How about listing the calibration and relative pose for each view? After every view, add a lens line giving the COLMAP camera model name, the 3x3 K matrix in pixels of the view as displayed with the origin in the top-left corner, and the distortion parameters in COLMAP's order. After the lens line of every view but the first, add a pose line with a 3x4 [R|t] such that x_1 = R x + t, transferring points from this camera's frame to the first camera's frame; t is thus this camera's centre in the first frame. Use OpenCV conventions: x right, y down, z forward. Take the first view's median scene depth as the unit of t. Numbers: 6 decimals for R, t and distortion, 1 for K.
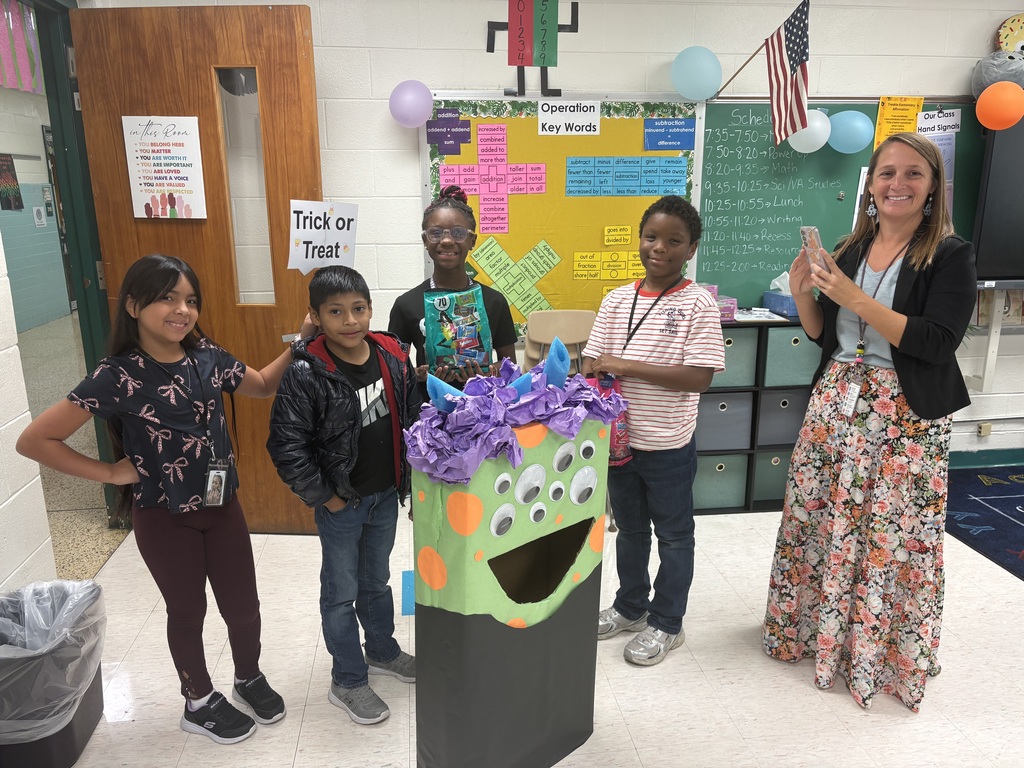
lens RADIAL K [[781.3, 0, 512.0], [0, 781.3, 384.0], [0, 0, 1]] dist [0.043952, -0.042435]
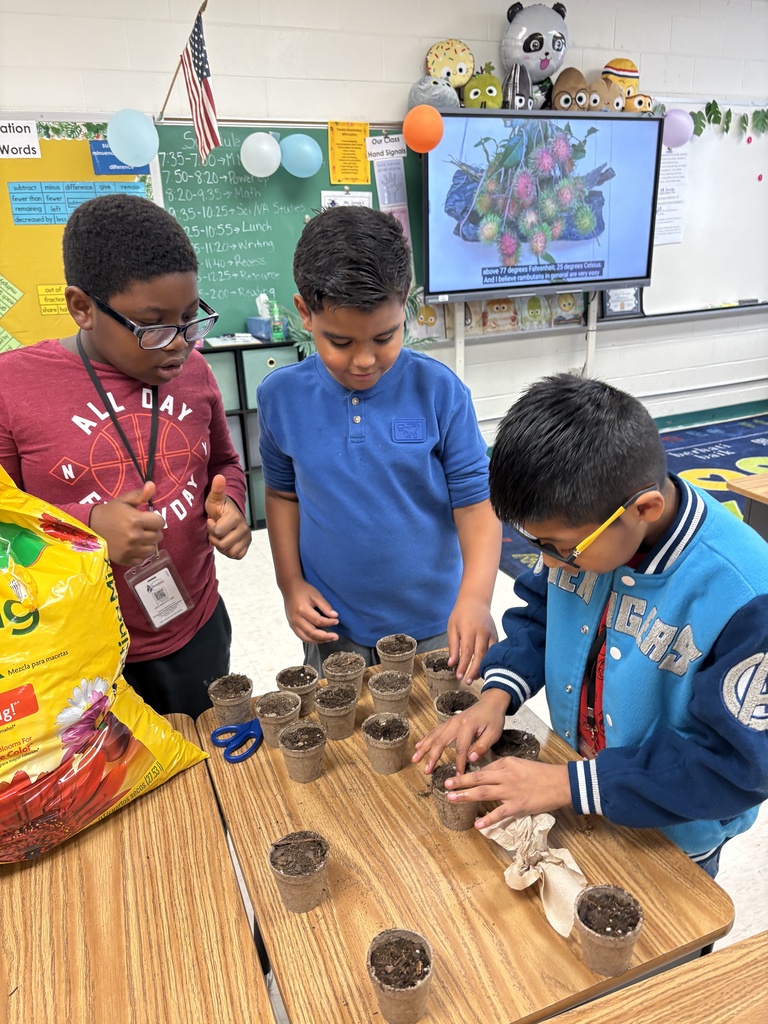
lens RADIAL K [[781.3, 0, 384.0], [0, 781.3, 512.0], [0, 0, 1]] dist [0.043952, -0.042435]
pose [[0.950302, -0.130739, 0.282549, 0.173938], [0.098754, 0.987270, 0.124680, 0.027126], [-0.295253, -0.090581, 0.951116, -0.069832]]
